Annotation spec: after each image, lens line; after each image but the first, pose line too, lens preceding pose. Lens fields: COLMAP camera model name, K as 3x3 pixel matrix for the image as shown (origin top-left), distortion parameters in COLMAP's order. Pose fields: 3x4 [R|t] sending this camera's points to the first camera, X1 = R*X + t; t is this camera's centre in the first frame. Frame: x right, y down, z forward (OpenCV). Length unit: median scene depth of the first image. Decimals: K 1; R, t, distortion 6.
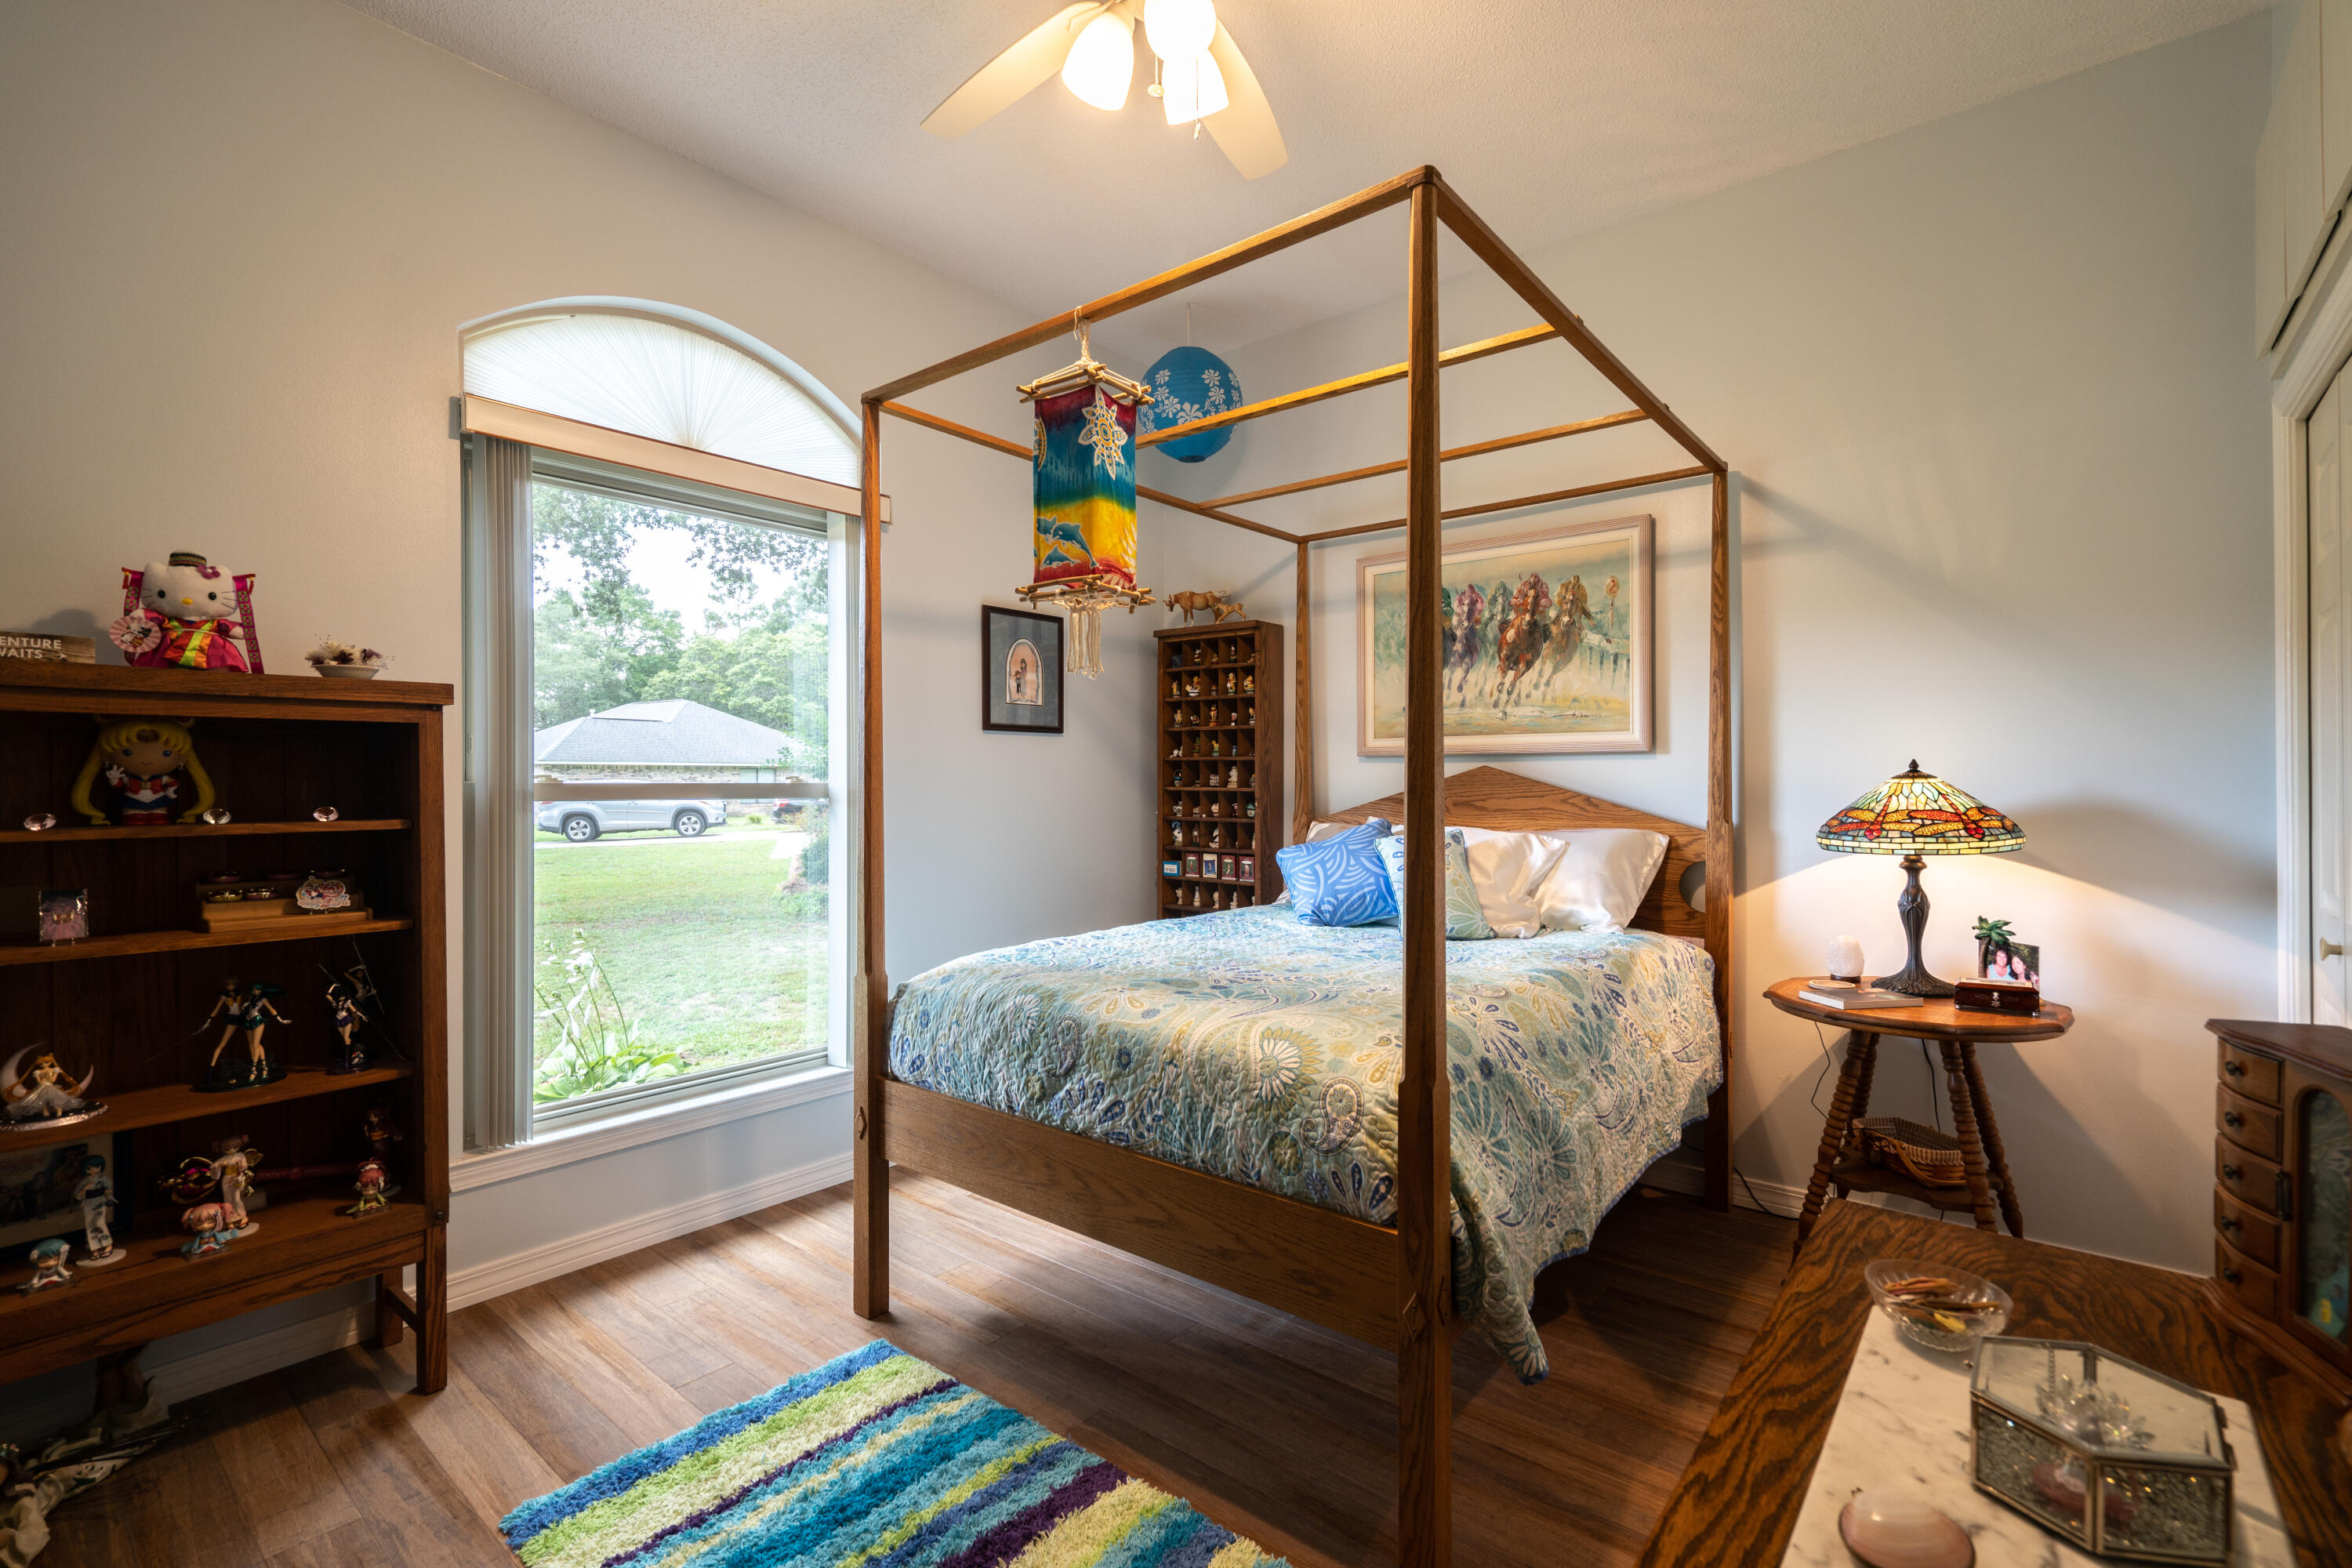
lens RADIAL K [[1066.9, 0, 1172.3], [0, 1066.9, 778.1], [0, 0, 1]] dist [-0.010146, -0.000186]
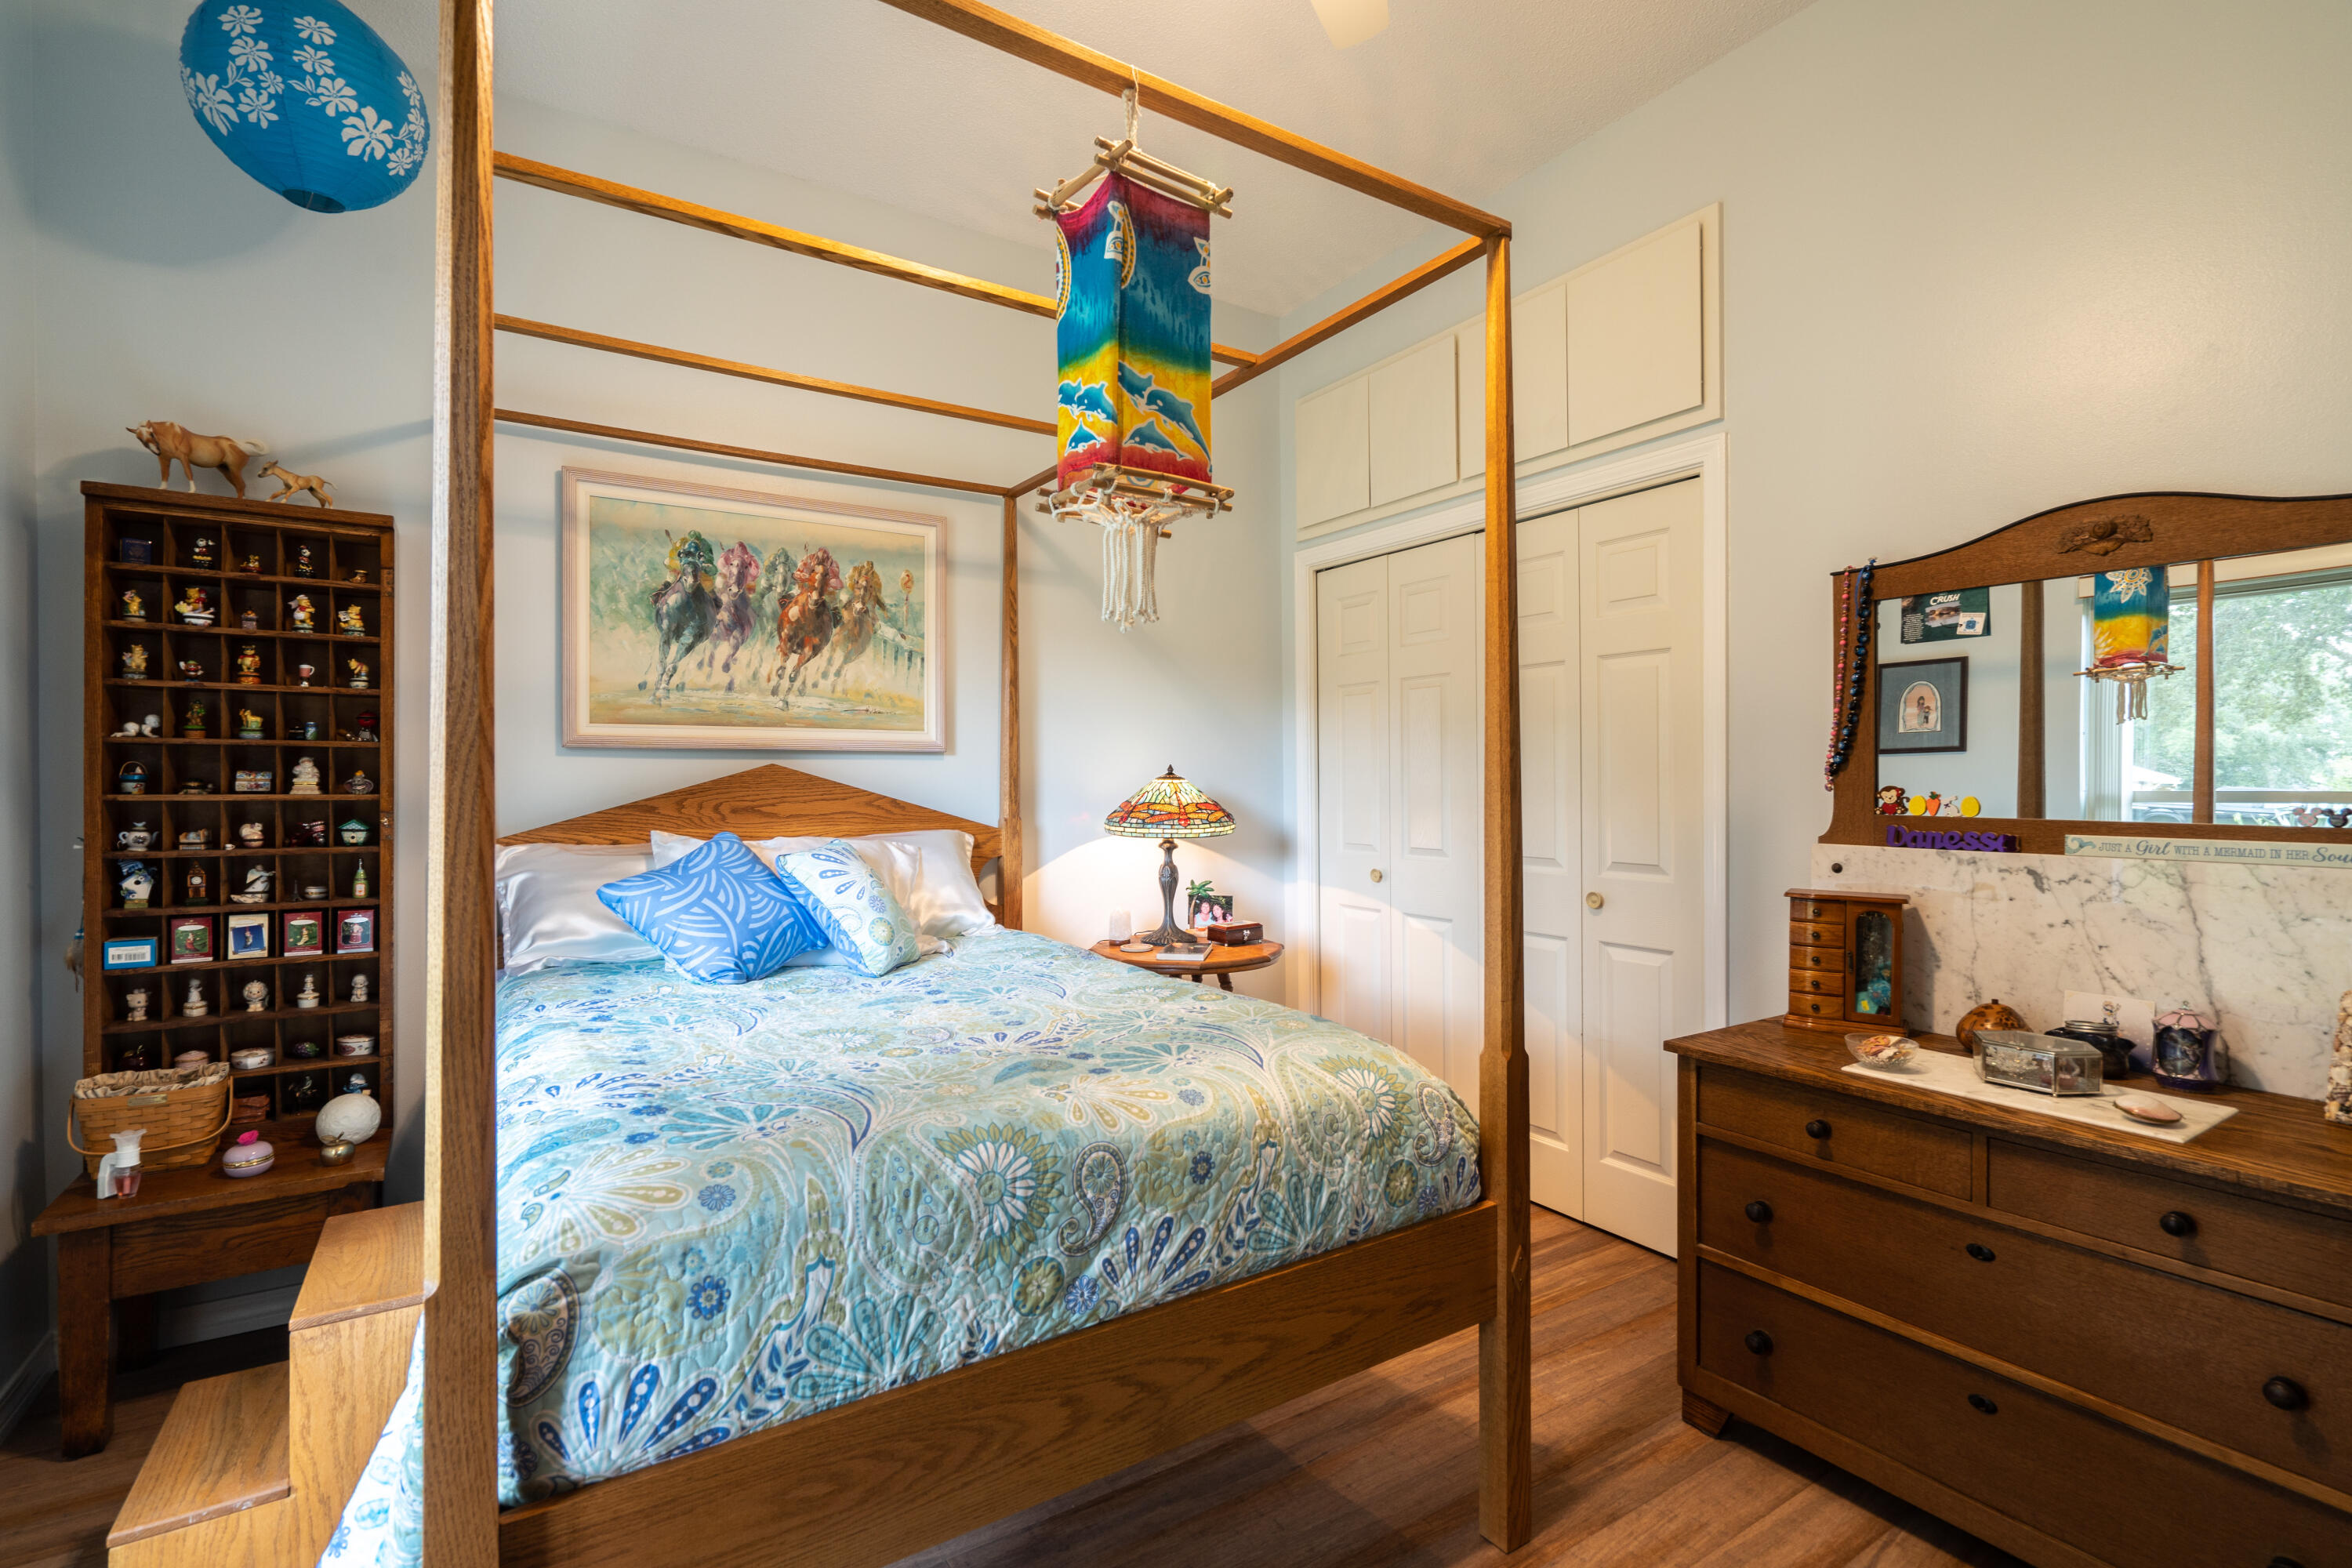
lens RADIAL K [[1066.9, 0, 1172.3], [0, 1066.9, 778.1], [0, 0, 1]] dist [-0.010146, -0.000186]
pose [[0.296891, 0.002485, 0.954908, -0.432470], [-0.000398, 0.999997, -0.002479, 0.001579], [-0.954911, 0.000356, 0.296891, 0.473752]]
